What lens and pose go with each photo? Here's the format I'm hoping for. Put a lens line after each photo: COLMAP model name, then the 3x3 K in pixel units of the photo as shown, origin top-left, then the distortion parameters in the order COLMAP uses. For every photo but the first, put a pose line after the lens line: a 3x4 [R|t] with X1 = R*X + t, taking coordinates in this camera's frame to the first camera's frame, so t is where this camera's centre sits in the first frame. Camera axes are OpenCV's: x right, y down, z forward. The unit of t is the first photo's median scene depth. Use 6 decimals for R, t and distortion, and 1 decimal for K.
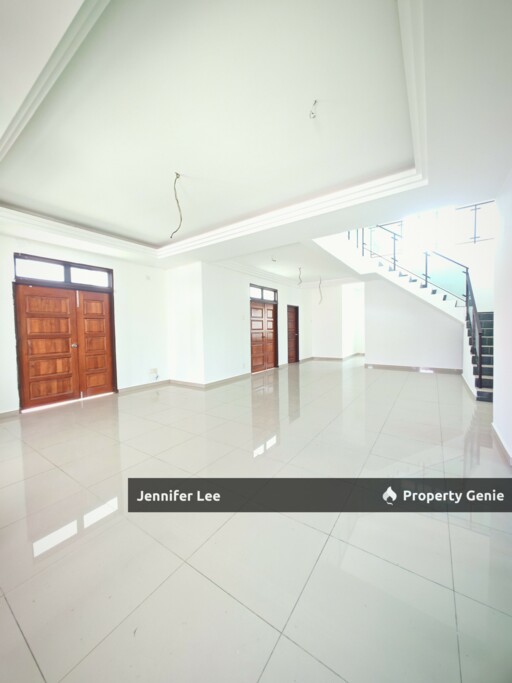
lens RADIAL K [[261.5, 0, 253.3], [0, 261.5, 340.5], [0, 0, 1]] dist [0.000839, 0.000169]
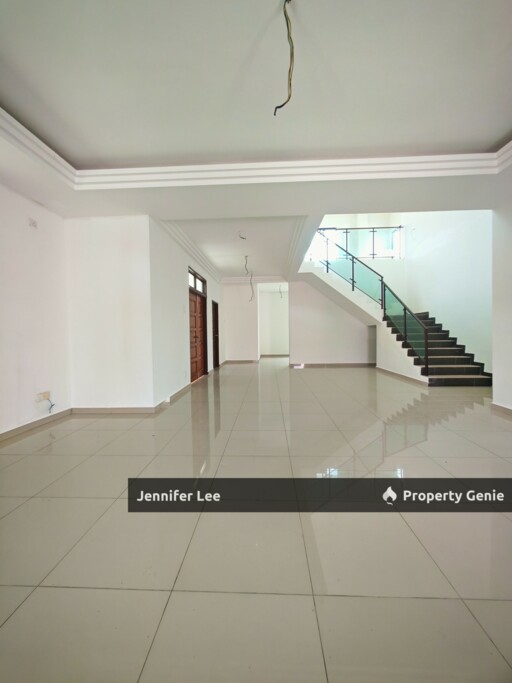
lens RADIAL K [[261.5, 0, 257.0], [0, 261.5, 340.4], [0, 0, 1]] dist [0.000839, 0.000169]
pose [[0.843915, -0.008549, 0.536409, -0.283870], [0.021763, 0.999595, -0.018309, 0.018914], [-0.536035, 0.027125, 0.843760, 0.285554]]
